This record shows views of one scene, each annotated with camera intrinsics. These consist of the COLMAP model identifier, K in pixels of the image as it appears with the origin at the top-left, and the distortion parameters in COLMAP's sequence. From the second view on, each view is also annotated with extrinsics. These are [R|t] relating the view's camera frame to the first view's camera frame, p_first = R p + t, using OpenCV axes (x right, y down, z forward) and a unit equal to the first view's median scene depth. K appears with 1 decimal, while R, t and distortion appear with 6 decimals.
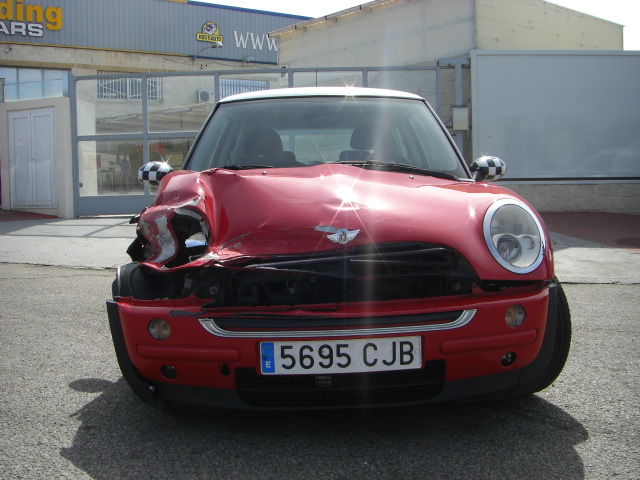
lens RADIAL K [[725.9, 0, 320.0], [0, 725.9, 240.0], [0, 0, 1]] dist [-0.203868, 0.174202]
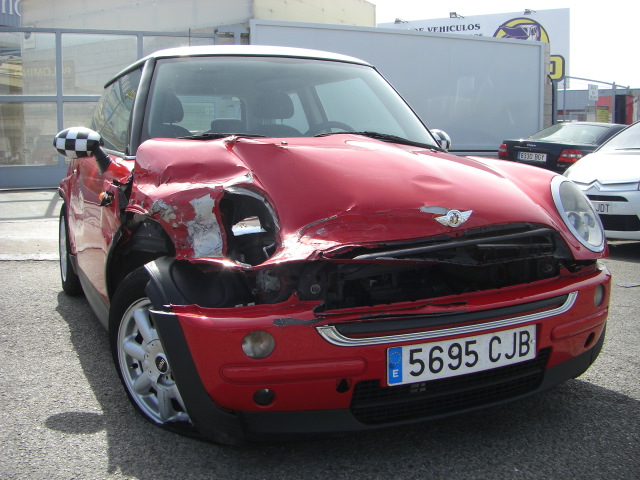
lens RADIAL K [[725.9, 0, 320.0], [0, 725.9, 240.0], [0, 0, 1]] dist [-0.203868, 0.174202]
pose [[0.915894, -0.035409, 0.399856, -0.479498], [0.020119, 0.998899, 0.042374, -0.019446], [-0.400917, -0.030766, 0.915598, 0.273587]]
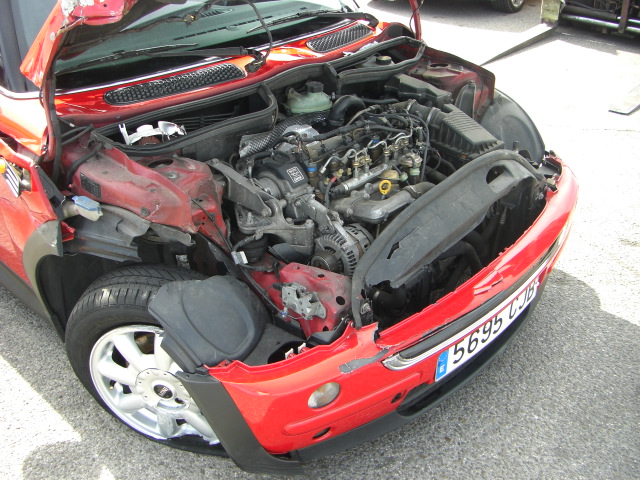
lens RADIAL K [[725.9, 0, 320.0], [0, 725.9, 240.0], [0, 0, 1]] dist [-0.203868, 0.174202]
pose [[0.706233, -0.342729, 0.619493, -0.607078], [0.032241, 0.889677, 0.455450, -0.318054], [-0.707245, -0.301681, 0.639370, 0.629900]]
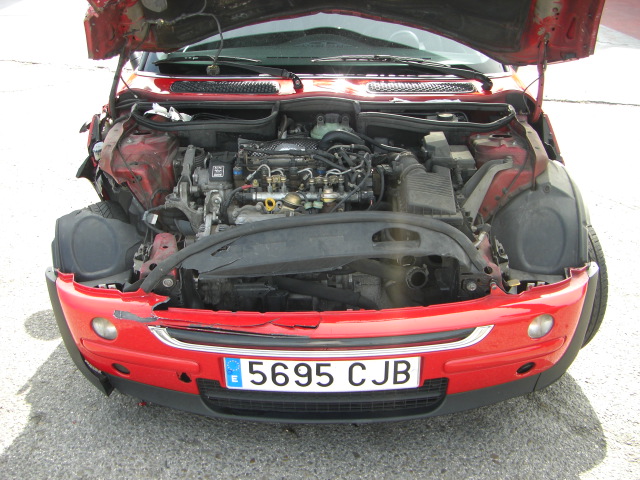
lens RADIAL K [[725.9, 0, 320.0], [0, 725.9, 240.0], [0, 0, 1]] dist [-0.203868, 0.174202]
pose [[0.999228, 0.030954, -0.024211, 0.042168], [-0.019935, 0.930192, 0.366531, -0.282318], [0.033867, -0.365765, 0.930091, 0.288545]]
